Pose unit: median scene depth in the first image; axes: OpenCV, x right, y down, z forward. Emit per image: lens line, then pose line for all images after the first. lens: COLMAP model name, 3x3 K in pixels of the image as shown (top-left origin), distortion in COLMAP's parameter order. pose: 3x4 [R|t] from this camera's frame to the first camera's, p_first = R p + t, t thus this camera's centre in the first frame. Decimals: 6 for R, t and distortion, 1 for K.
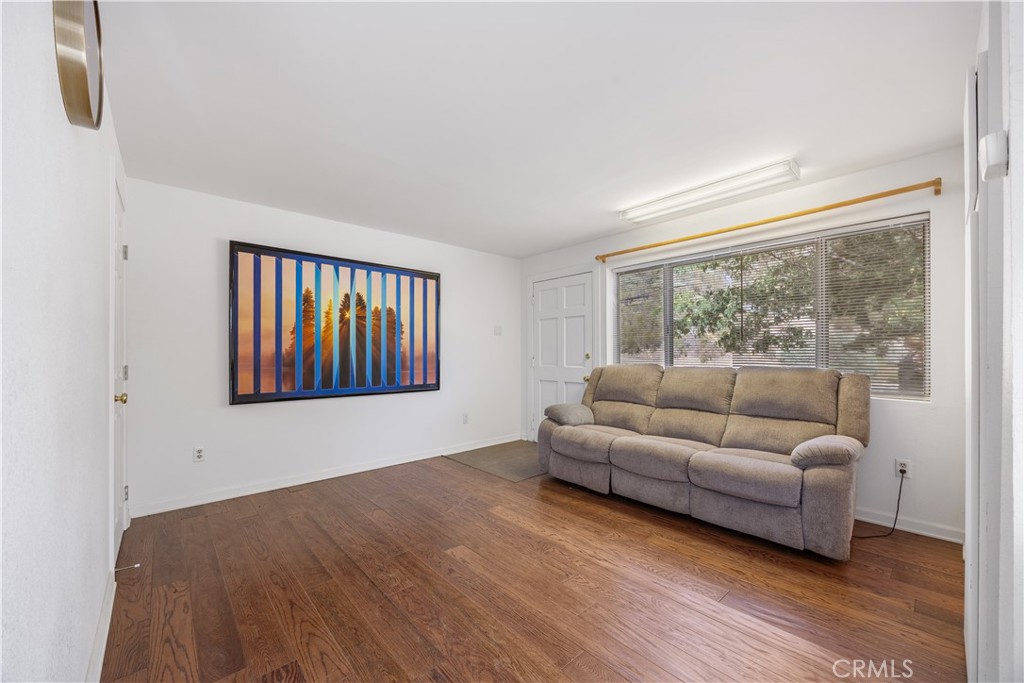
lens RADIAL K [[395.0, 0, 513.6], [0, 395.0, 353.4], [0, 0, 1]] dist [-0.002102, 0.000748]
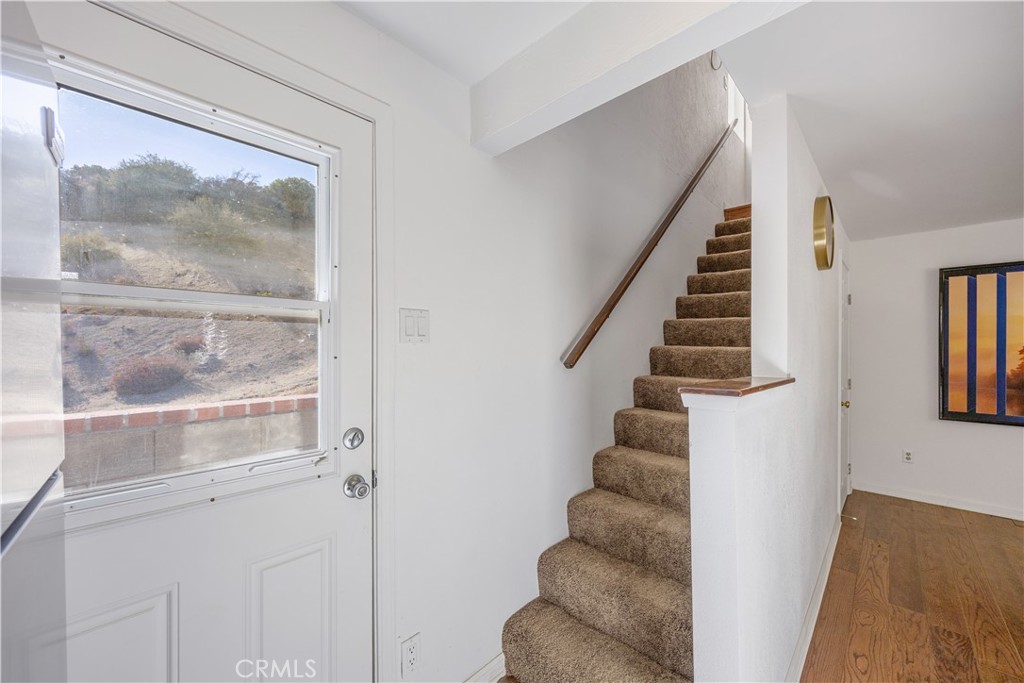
lens RADIAL K [[395.0, 0, 511.9], [0, 395.0, 349.1], [0, 0, 1]] dist [-0.002102, 0.000748]
pose [[0.075462, 0.006559, -0.997127, 0.308123], [0.002504, 0.999974, 0.006767, -0.081841], [0.997146, -0.003008, 0.075444, -0.288041]]
